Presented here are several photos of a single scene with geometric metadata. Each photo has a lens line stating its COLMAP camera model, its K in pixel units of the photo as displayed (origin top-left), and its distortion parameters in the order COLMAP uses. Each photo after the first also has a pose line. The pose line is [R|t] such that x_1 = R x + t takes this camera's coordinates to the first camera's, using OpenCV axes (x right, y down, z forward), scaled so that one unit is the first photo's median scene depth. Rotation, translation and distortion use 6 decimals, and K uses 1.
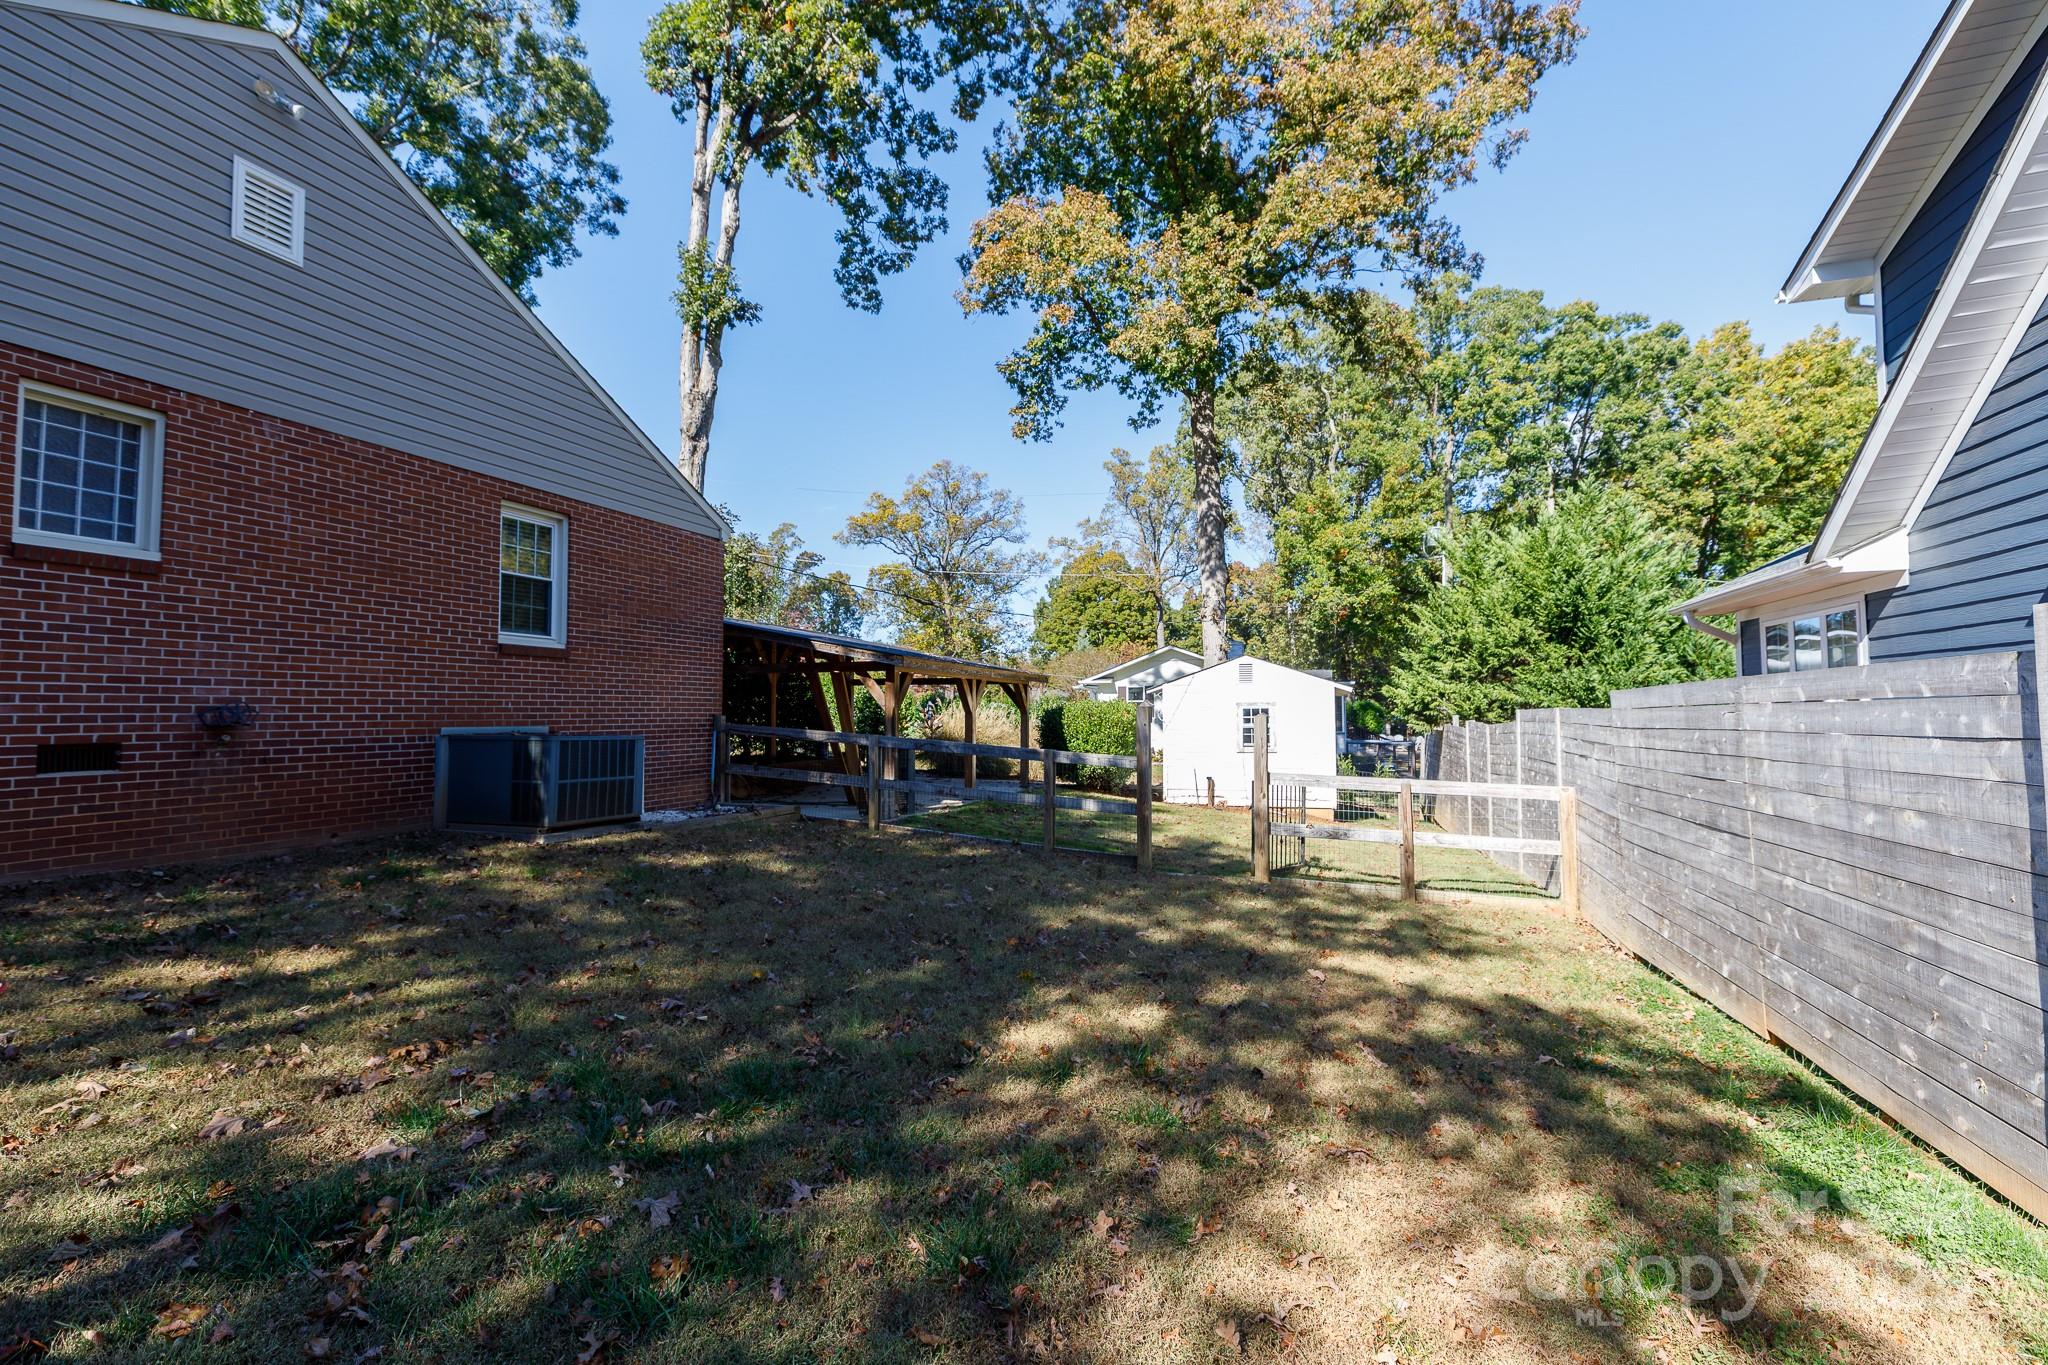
lens RADIAL K [[923.4, 0, 1018.8], [0, 923.4, 675.6], [0, 0, 1]] dist [0.004402, -0.000607]
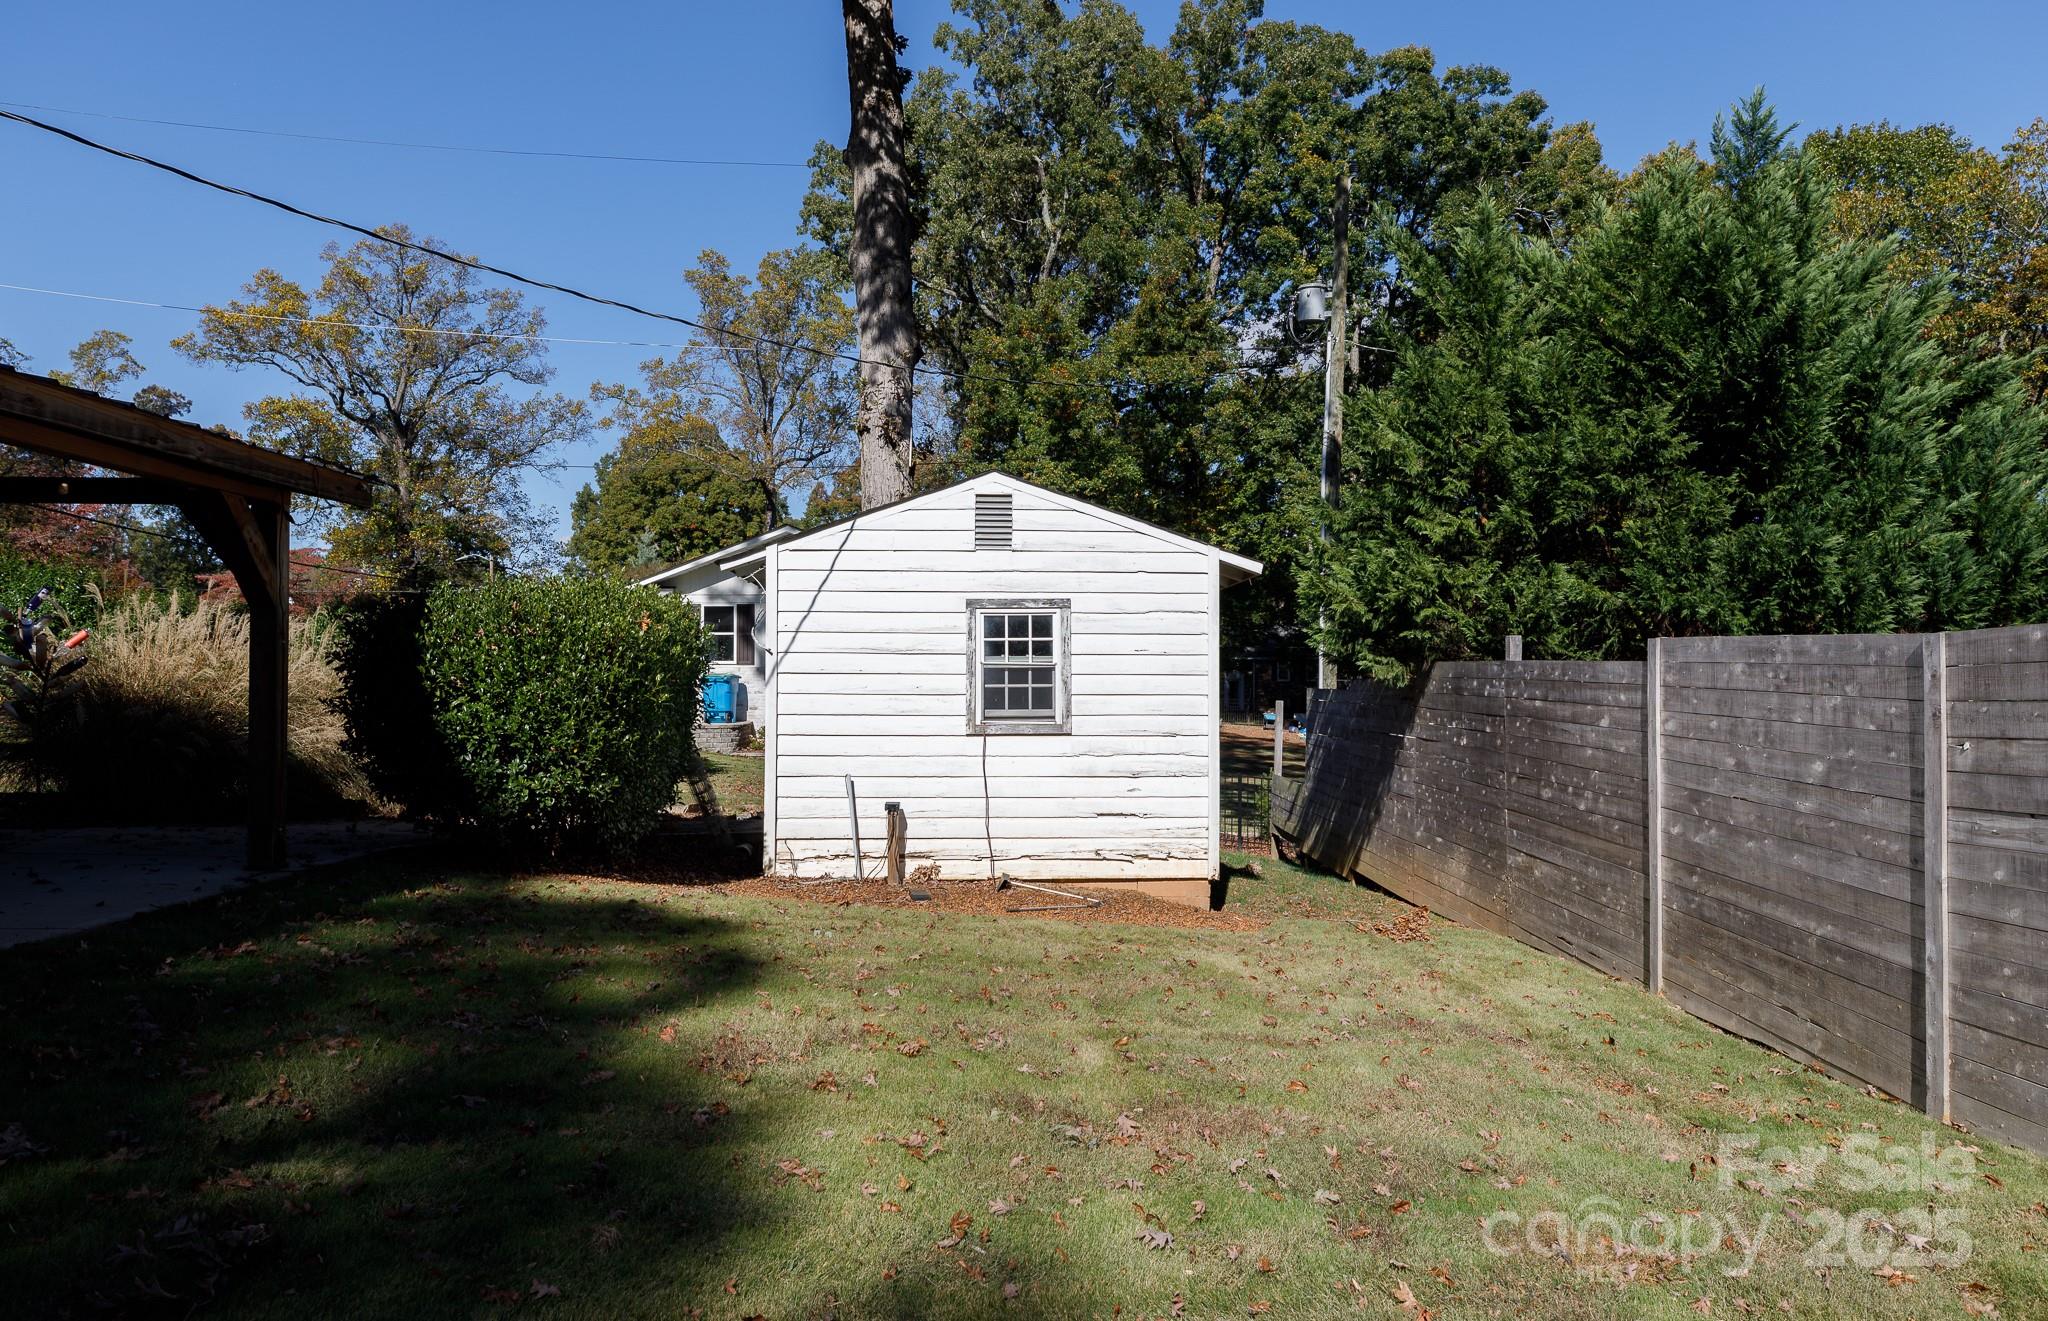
lens RADIAL K [[1294.8, 0, 1013.1], [0, 1294.8, 672.8], [0, 0, 1]] dist [0.004466, 0.003350]
pose [[0.944237, 0.005994, 0.329213, 0.065727], [-0.018776, 0.999188, 0.035661, 0.031312], [-0.328732, -0.039854, 0.943582, 0.399151]]
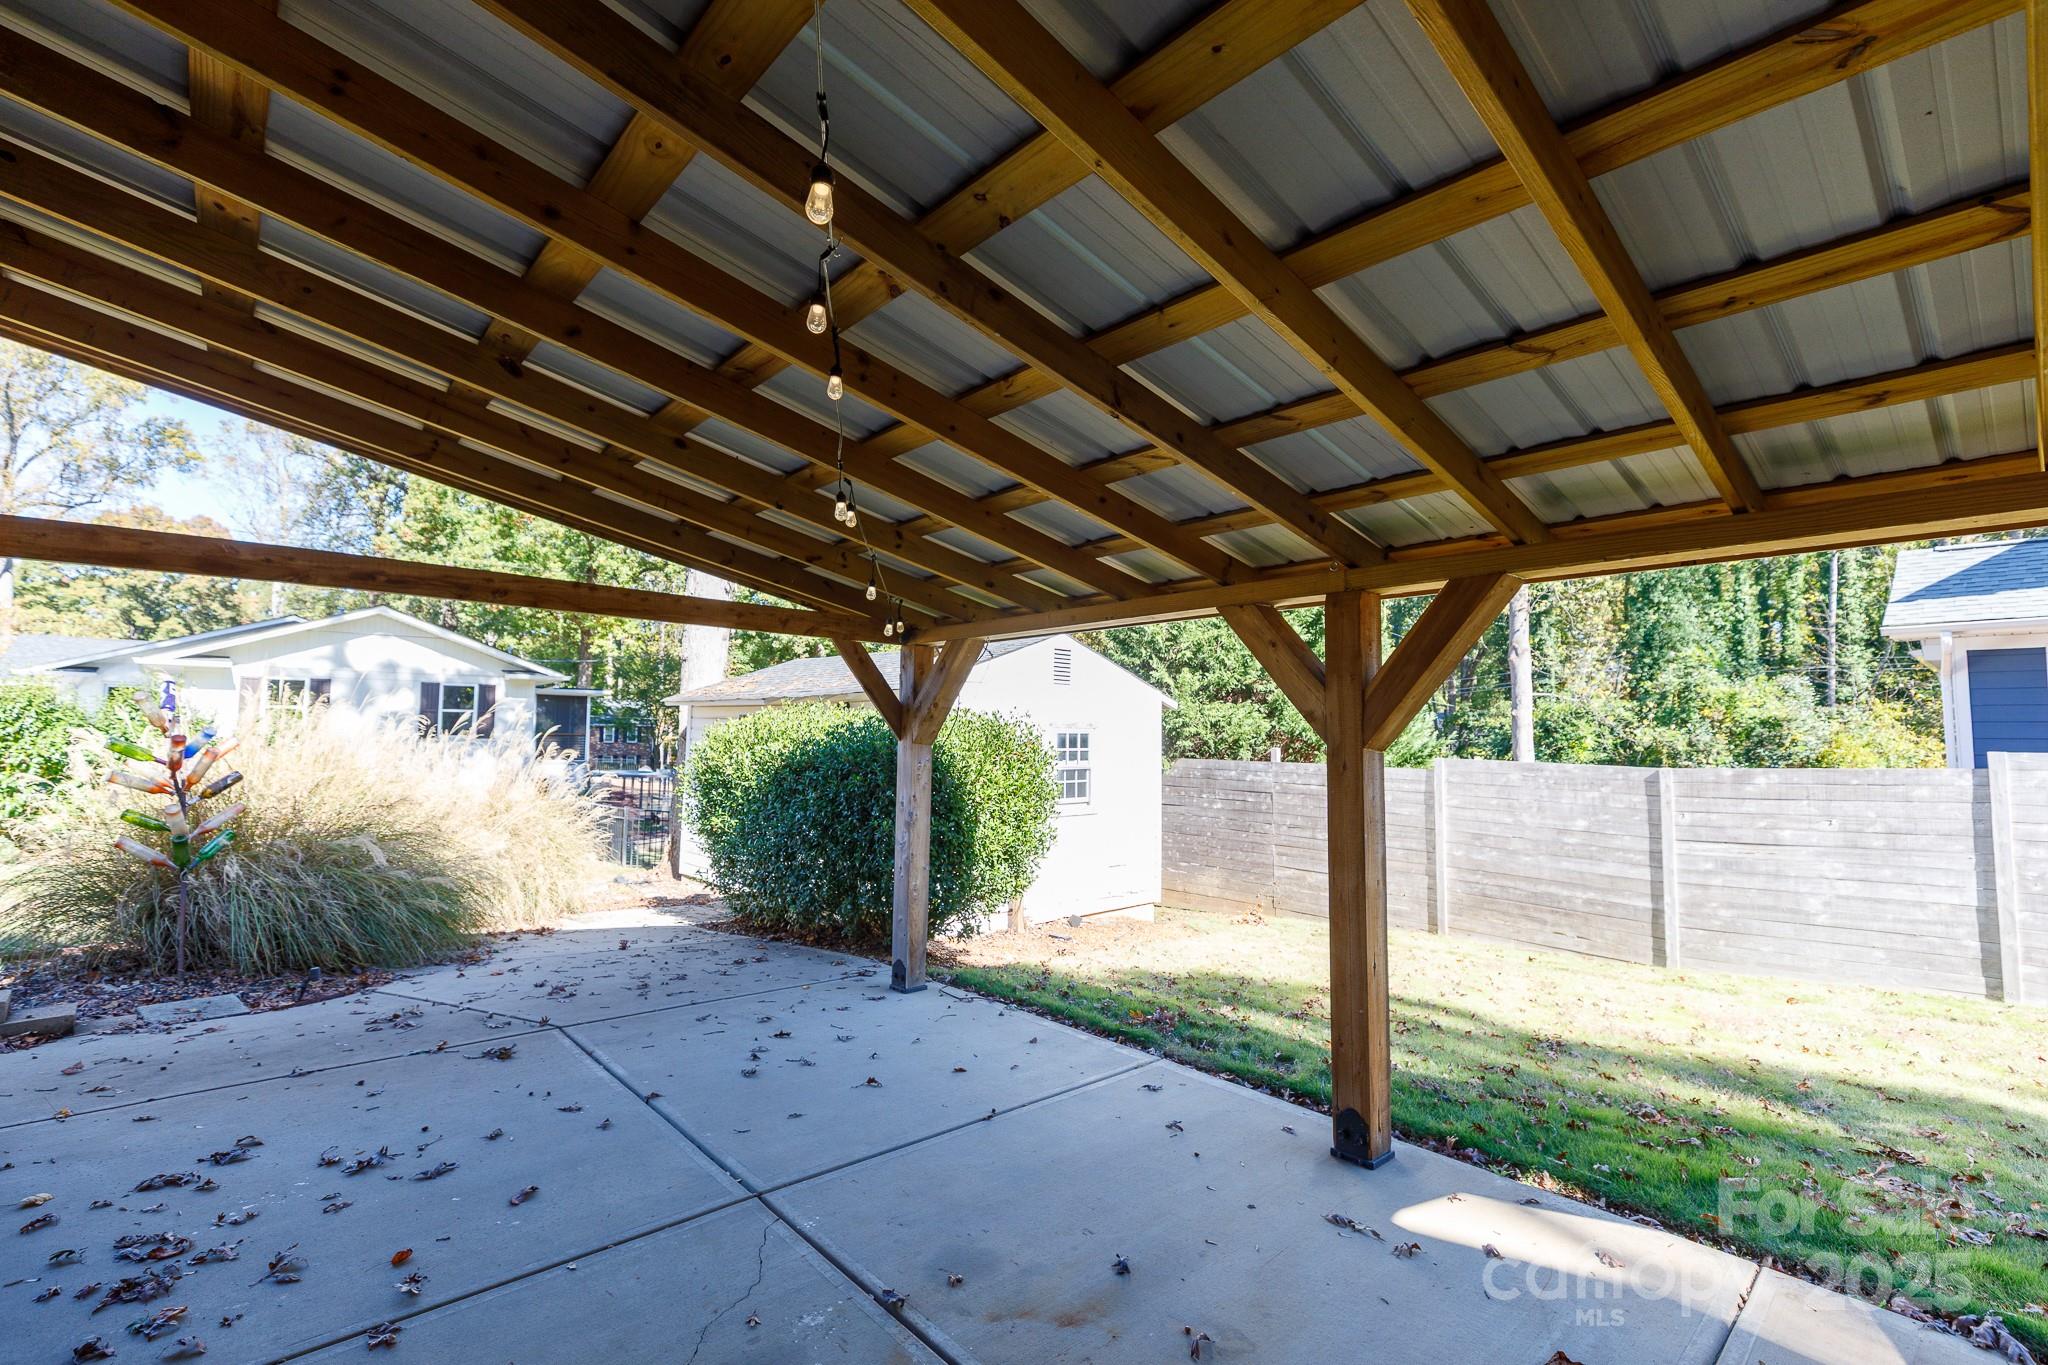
lens RADIAL K [[921.4, 0, 1026.0], [0, 921.4, 676.6], [0, 0, 1]] dist [0.004879, -0.000444]
pose [[0.492056, 0.068130, 0.867893, -0.176513], [-0.050176, 0.997495, -0.049857, 0.024010], [-0.869116, -0.019015, 0.494242, 0.593472]]
